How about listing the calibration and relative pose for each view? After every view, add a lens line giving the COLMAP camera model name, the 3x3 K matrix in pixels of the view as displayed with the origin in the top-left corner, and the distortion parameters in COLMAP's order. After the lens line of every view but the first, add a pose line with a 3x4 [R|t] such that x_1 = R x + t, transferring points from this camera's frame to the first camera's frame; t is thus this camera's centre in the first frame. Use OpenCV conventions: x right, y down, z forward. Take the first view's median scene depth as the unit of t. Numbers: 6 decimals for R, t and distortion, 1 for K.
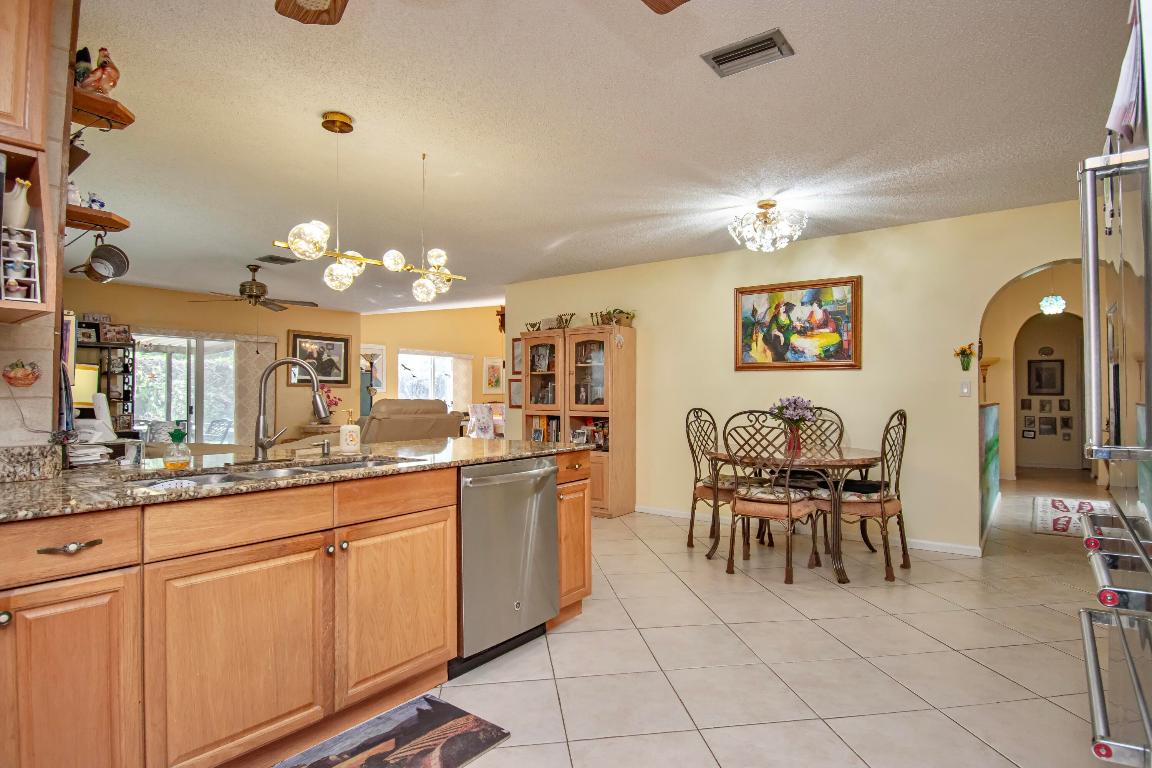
lens RADIAL K [[597.7, 0, 579.5], [0, 597.7, 387.7], [0, 0, 1]] dist [0.004249, -0.002564]
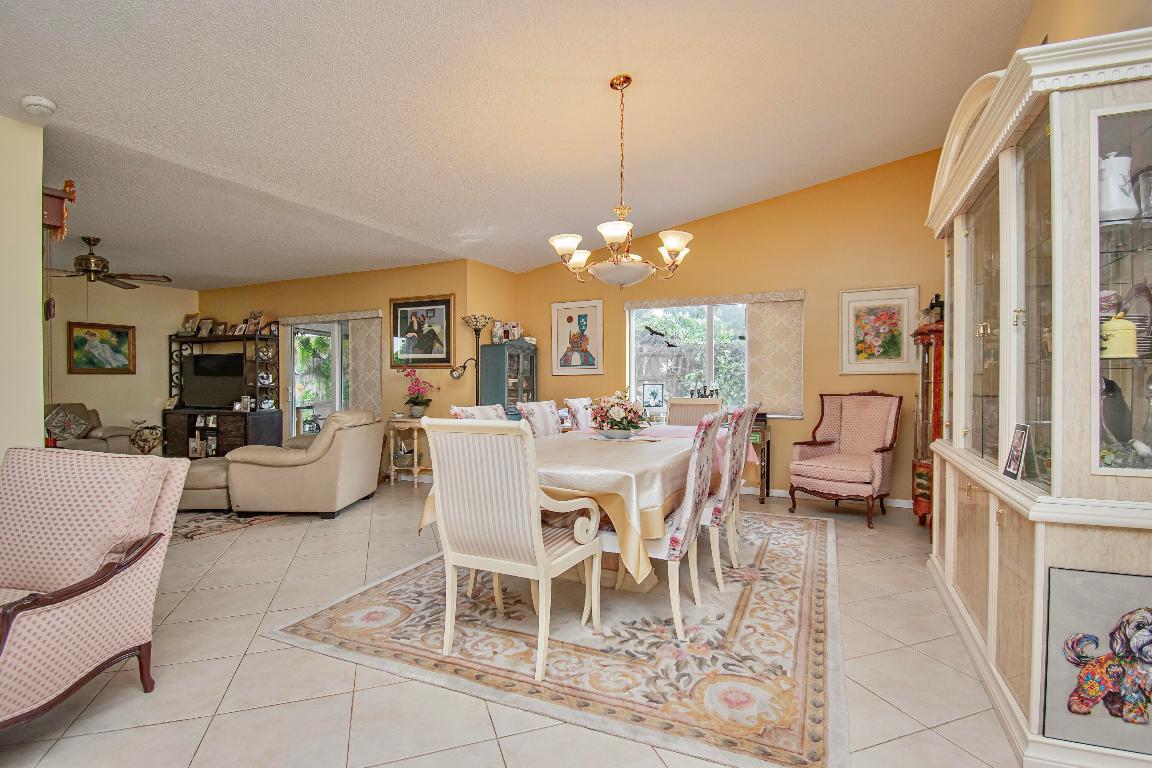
lens RADIAL K [[555.2, 0, 575.8], [0, 555.2, 384.9], [0, 0, 1]] dist [0.001592, -0.005952]
pose [[0.200321, 0.009290, -0.979686, 0.511773], [0.015483, 0.999800, 0.012647, 0.024217], [0.979608, -0.017702, 0.200137, 1.826903]]
